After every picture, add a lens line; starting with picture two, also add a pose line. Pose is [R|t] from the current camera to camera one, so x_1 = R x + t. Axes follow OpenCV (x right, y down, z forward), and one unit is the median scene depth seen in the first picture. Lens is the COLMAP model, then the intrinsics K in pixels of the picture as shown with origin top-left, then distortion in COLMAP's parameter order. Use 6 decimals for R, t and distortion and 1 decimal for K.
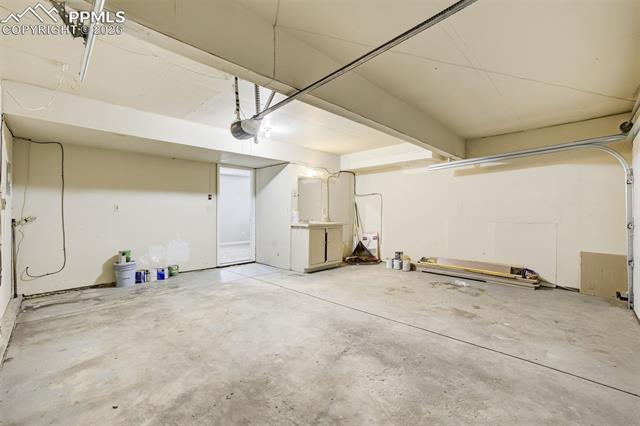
lens RADIAL K [[276.7, 0, 320.6], [0, 276.7, 212.0], [0, 0, 1]] dist [-0.042971, 0.018748]
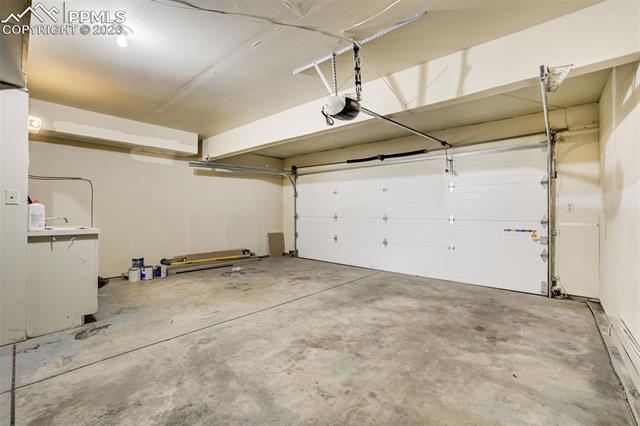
lens RADIAL K [[276.7, 0, 320.6], [0, 276.7, 212.0], [0, 0, 1]] dist [-0.042971, 0.018748]
pose [[-0.058905, -0.000161, 0.998264, -1.069048], [-0.011759, 0.999931, -0.000533, 0.012577], [-0.998194, -0.011770, -0.058902, 1.090608]]
